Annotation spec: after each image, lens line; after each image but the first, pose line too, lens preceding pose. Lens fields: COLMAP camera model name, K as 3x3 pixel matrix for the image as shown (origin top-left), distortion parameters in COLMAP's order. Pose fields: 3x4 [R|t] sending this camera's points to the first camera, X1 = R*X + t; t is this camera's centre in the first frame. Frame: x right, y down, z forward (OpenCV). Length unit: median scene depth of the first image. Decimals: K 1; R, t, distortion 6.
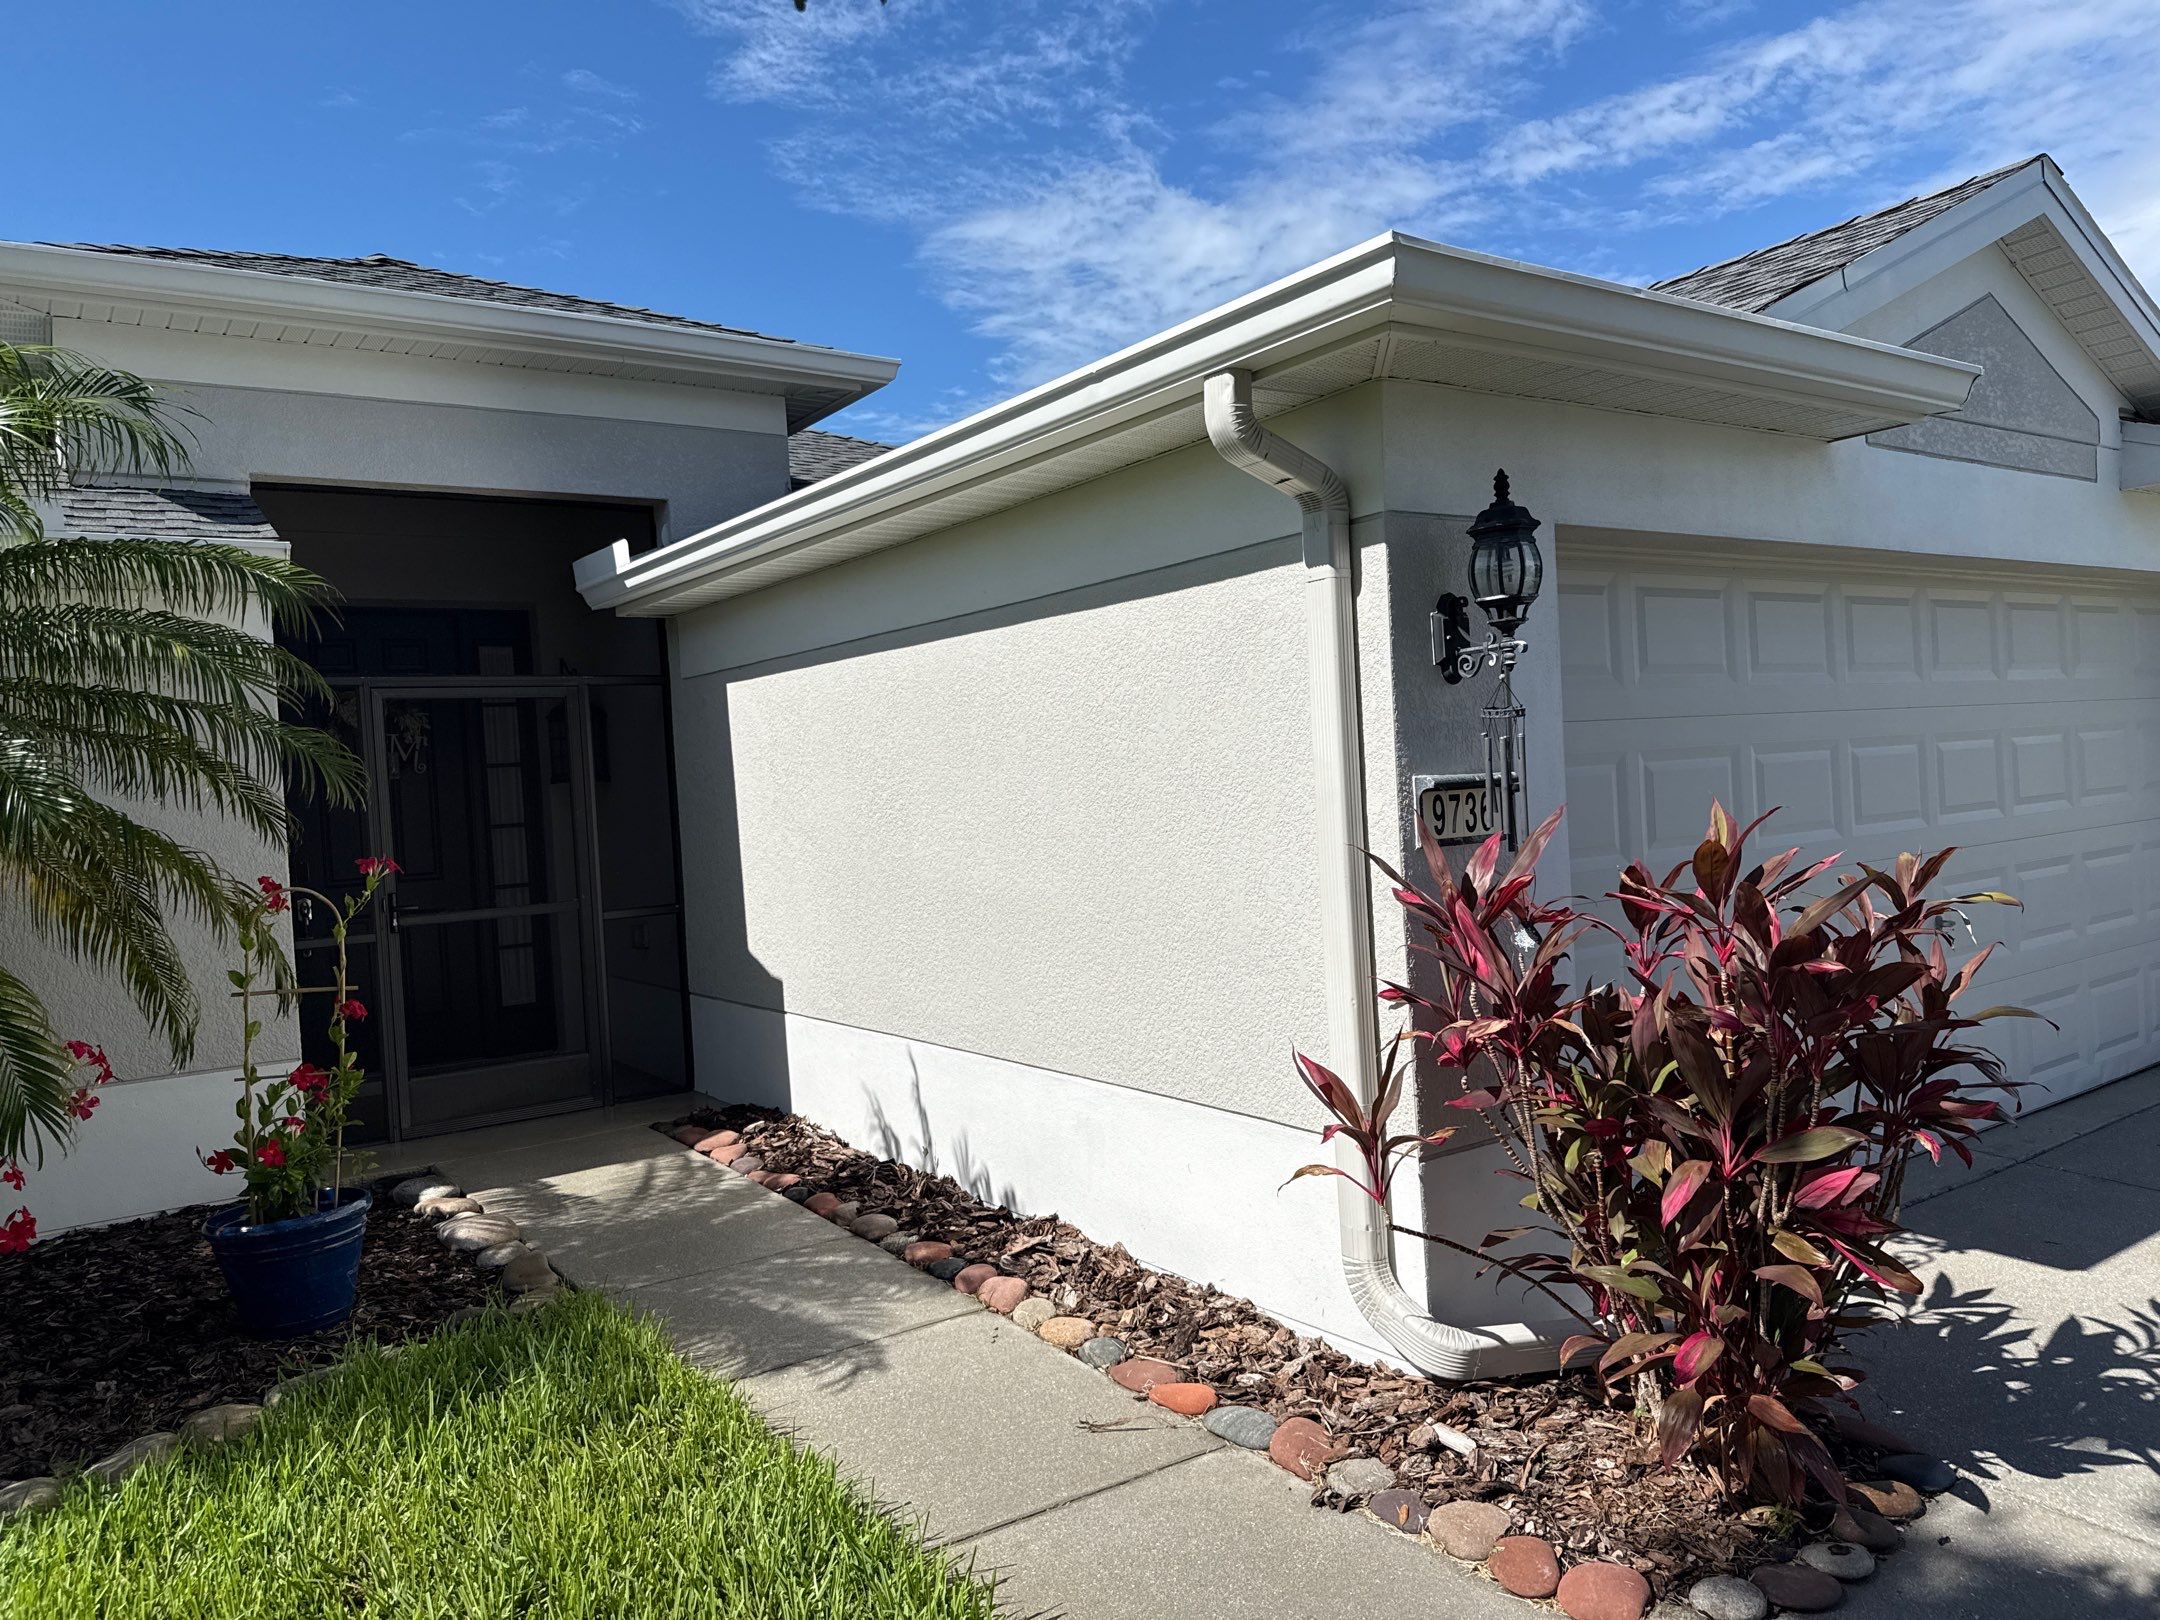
lens RADIAL K [[1510.8, 0, 1069.9], [0, 1510.8, 818.3], [0, 0, 1]] dist [0.031956, -0.032068]
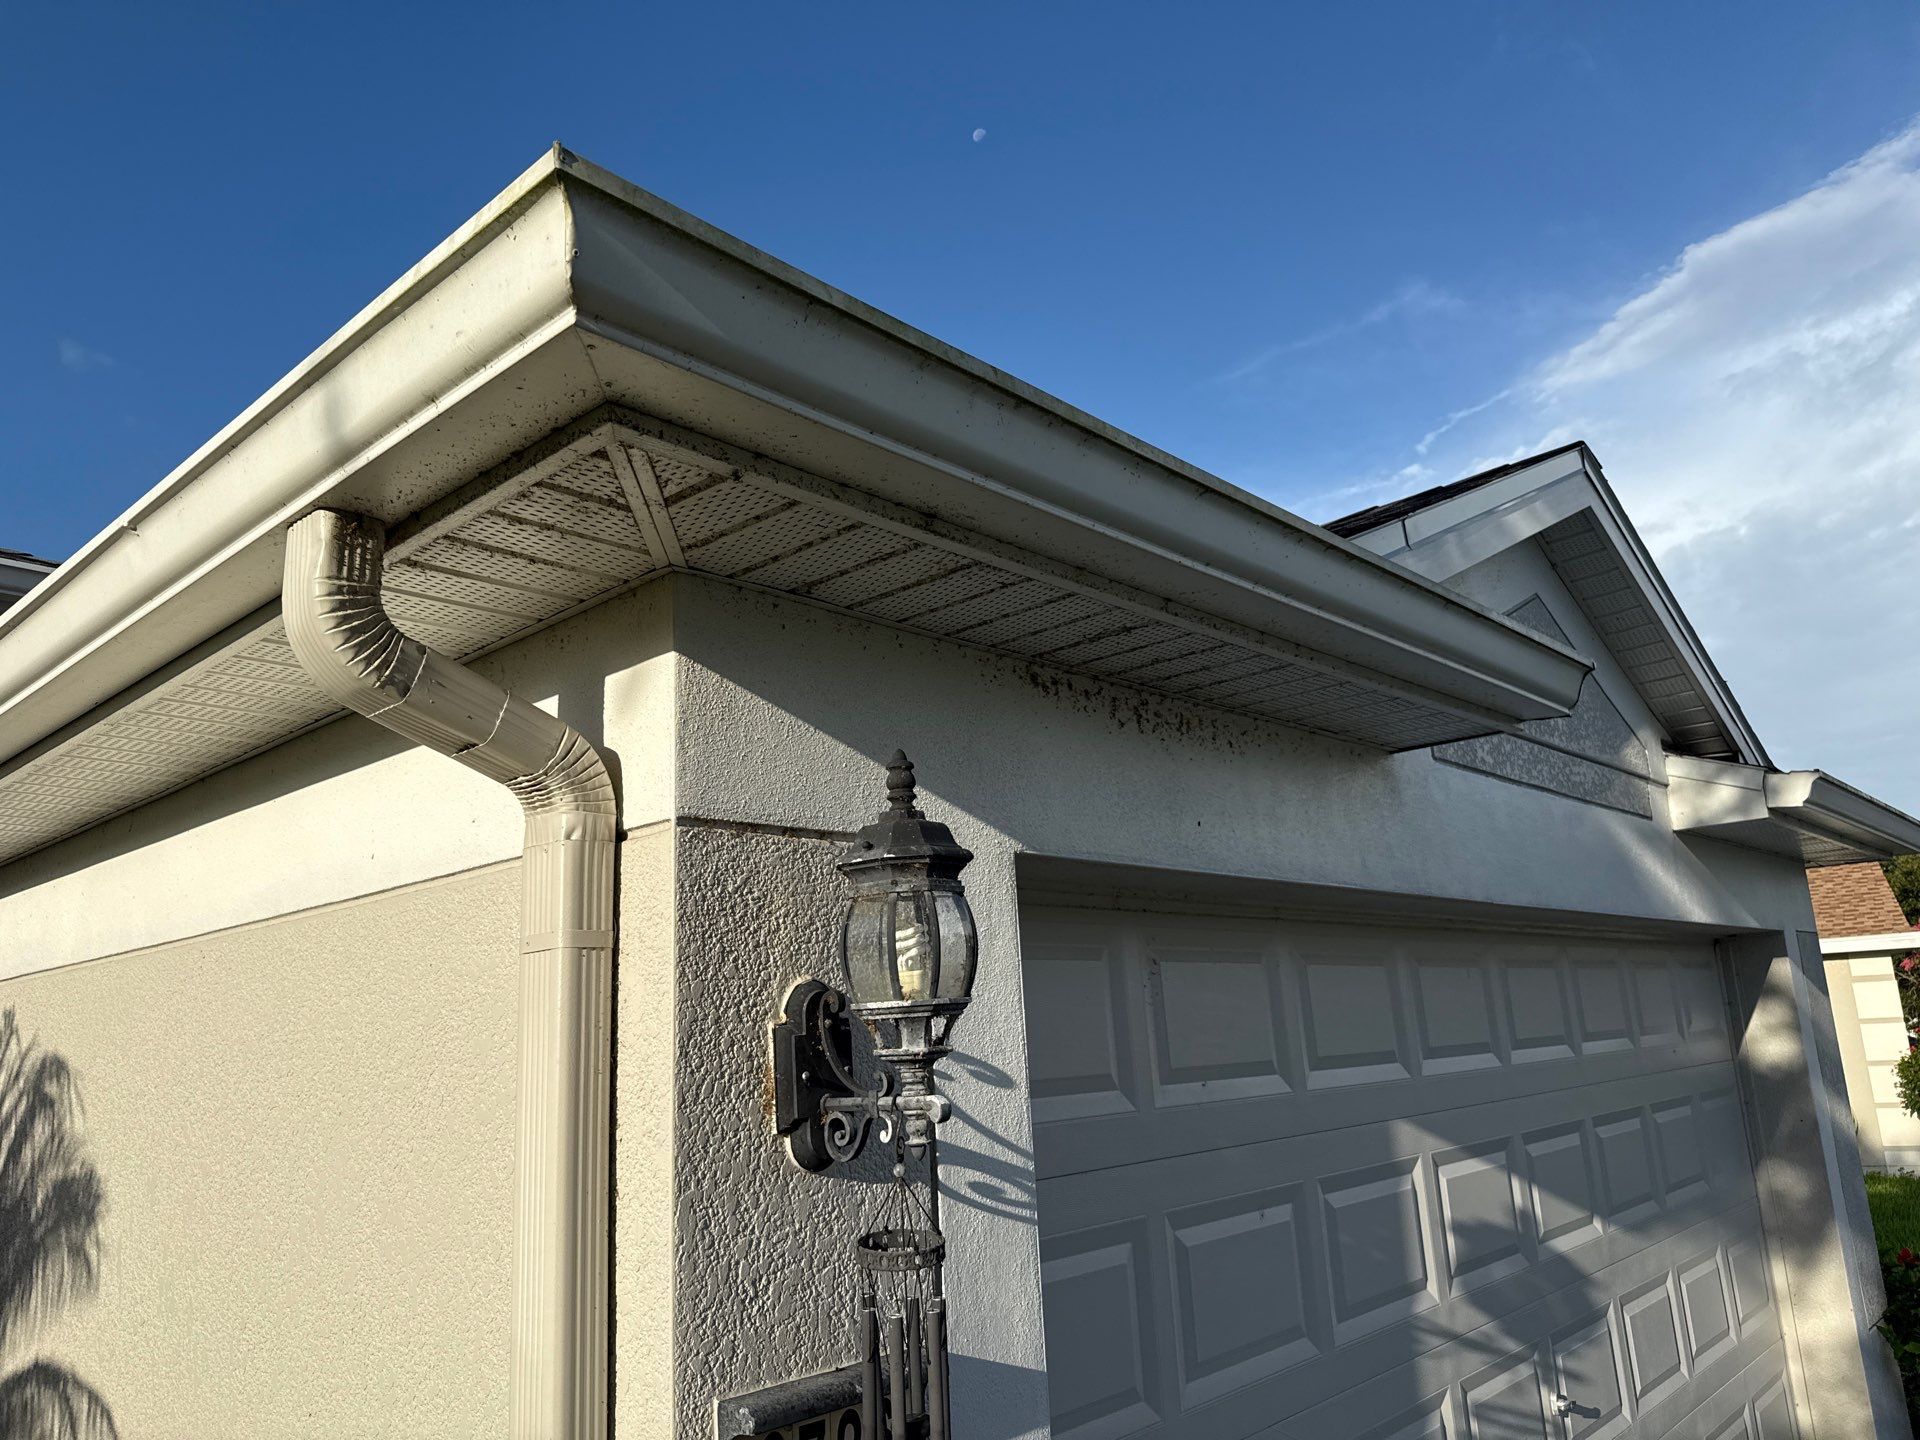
lens RADIAL K [[1342.9, 0, 943.1], [0, 1342.9, 743.4], [0, 0, 1]] dist [0.031956, -0.032068]
pose [[0.977368, 0.051938, 0.205071, 0.182111], [0.001050, 0.968189, -0.250219, -0.104993], [-0.211544, 0.244772, 0.946222, 0.504384]]
